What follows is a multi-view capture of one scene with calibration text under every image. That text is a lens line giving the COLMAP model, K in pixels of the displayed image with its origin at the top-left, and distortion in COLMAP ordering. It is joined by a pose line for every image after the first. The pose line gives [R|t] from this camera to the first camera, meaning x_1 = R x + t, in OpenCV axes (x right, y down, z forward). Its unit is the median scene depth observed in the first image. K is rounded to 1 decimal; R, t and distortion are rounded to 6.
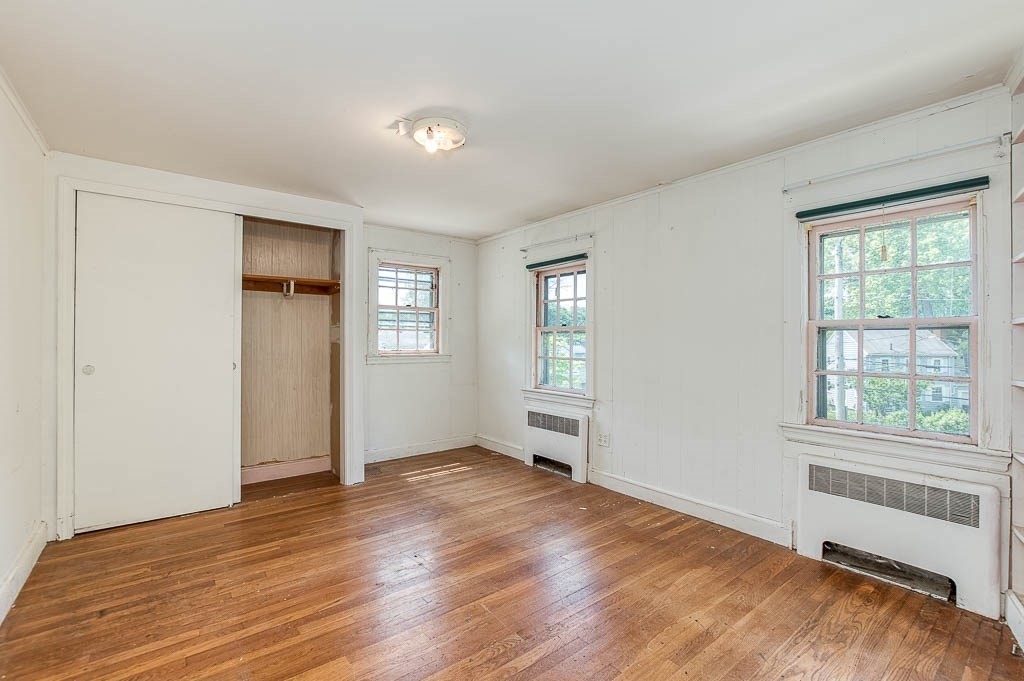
lens RADIAL K [[451.7, 0, 512.0], [0, 451.7, 340.5], [0, 0, 1]] dist [-0.020166, 0.000150]
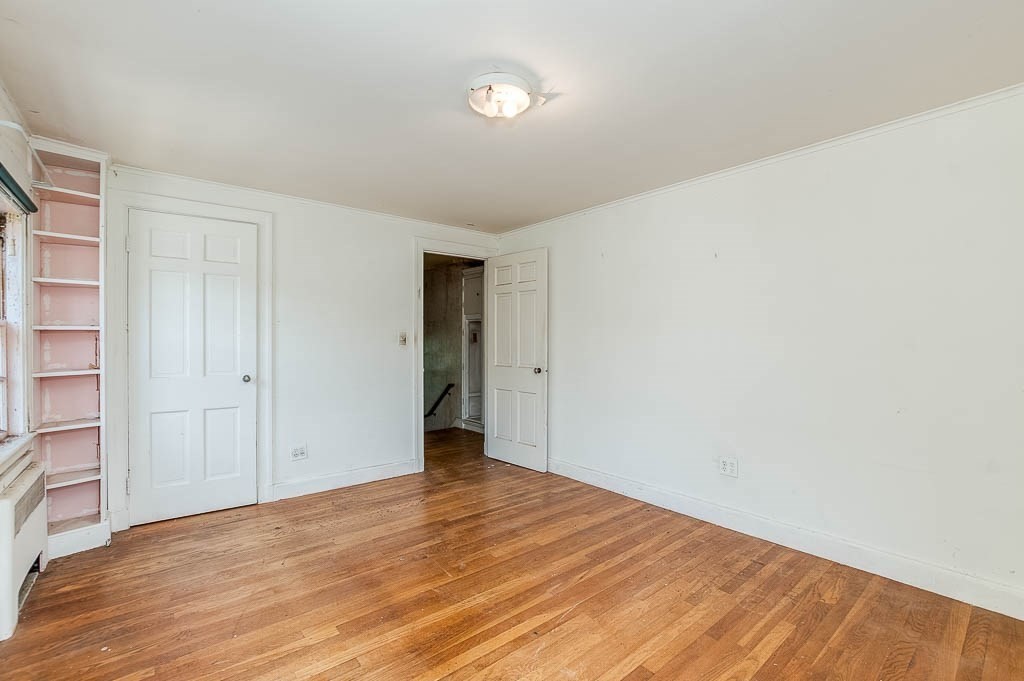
lens RADIAL K [[451.7, 0, 512.0], [0, 451.7, 340.5], [0, 0, 1]] dist [-0.020166, 0.000150]
pose [[-0.999685, -0.003016, -0.024905, -0.188047], [-0.002901, 0.999985, -0.004652, -0.003039], [0.024919, -0.004578, -0.999679, 2.122639]]
